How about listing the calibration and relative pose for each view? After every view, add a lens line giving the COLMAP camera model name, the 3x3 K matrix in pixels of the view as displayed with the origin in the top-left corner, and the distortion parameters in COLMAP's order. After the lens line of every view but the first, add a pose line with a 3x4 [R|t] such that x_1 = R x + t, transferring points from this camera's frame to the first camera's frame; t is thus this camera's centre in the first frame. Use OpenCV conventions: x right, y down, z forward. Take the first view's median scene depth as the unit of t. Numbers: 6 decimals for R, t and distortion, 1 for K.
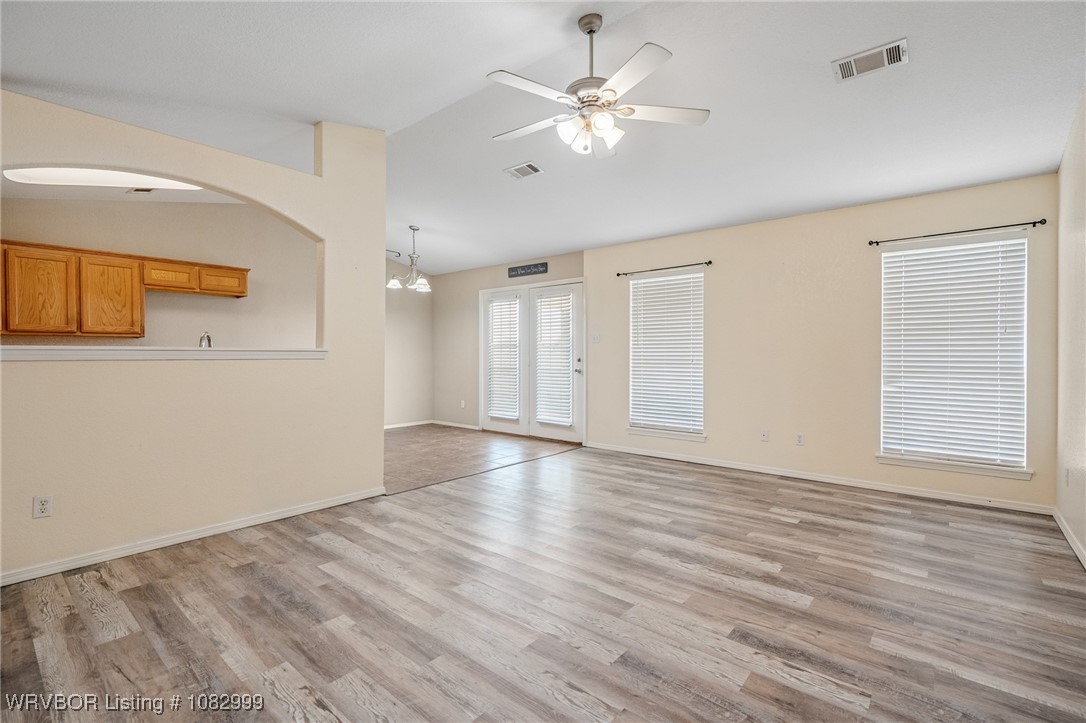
lens RADIAL K [[496.3, 0, 536.5], [0, 496.3, 358.8], [0, 0, 1]] dist [-0.008981, 0.002009]
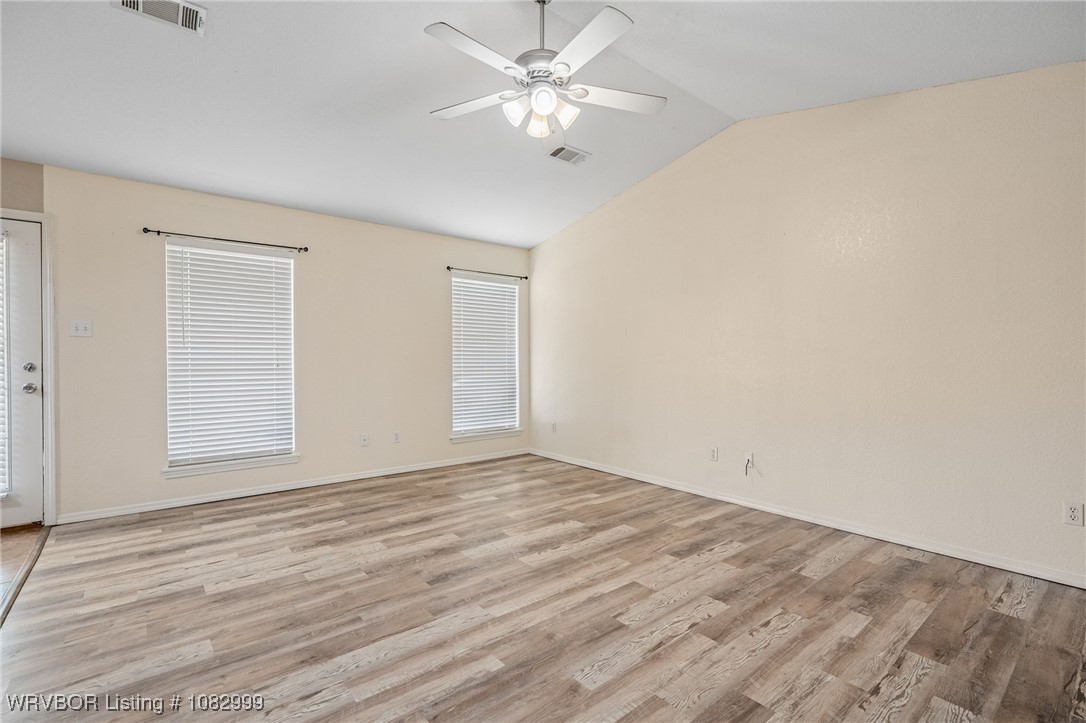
lens RADIAL K [[496.3, 0, 545.6], [0, 496.3, 362.5], [0, 0, 1]] dist [-0.008981, 0.002009]
pose [[0.162813, -0.008849, 0.986617, -0.685059], [0.008344, 0.999936, 0.007591, -0.005479], [-0.986622, 0.006997, 0.162877, 0.741898]]
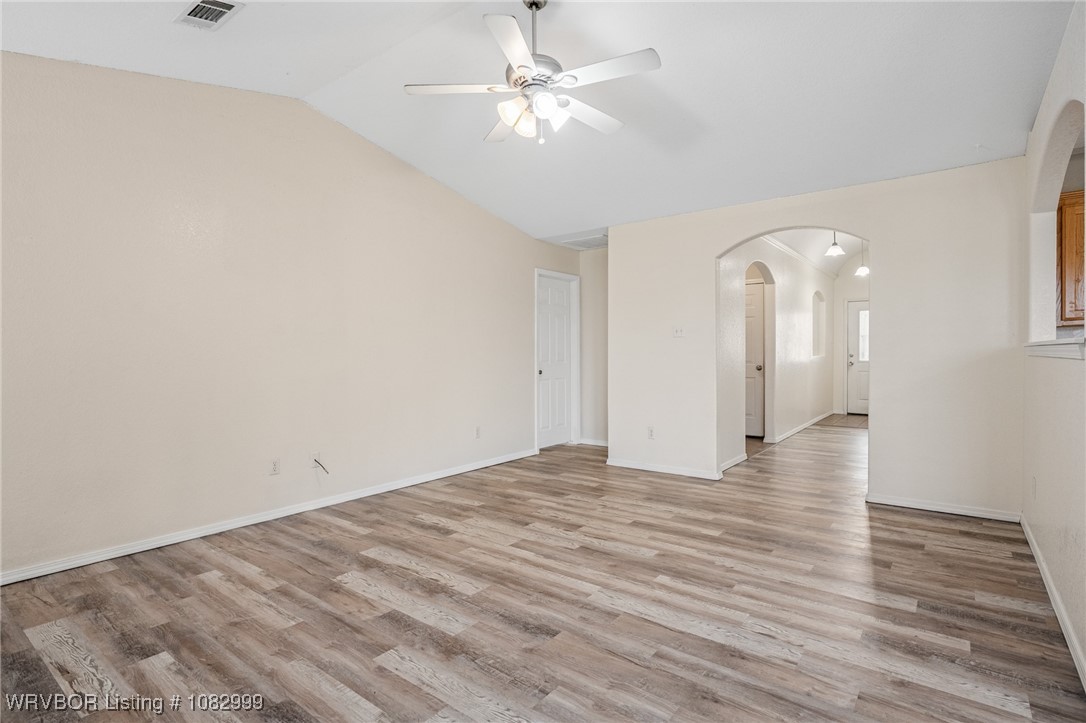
lens RADIAL K [[535.8, 0, 551.0], [0, 535.8, 362.0], [0, 0, 1]] dist [-0.005185, 0.000599]
pose [[-0.997293, 0.005830, -0.073296, 0.137333], [0.003908, 0.999646, 0.026334, -0.015797], [0.073423, 0.025976, -0.996963, 1.757675]]
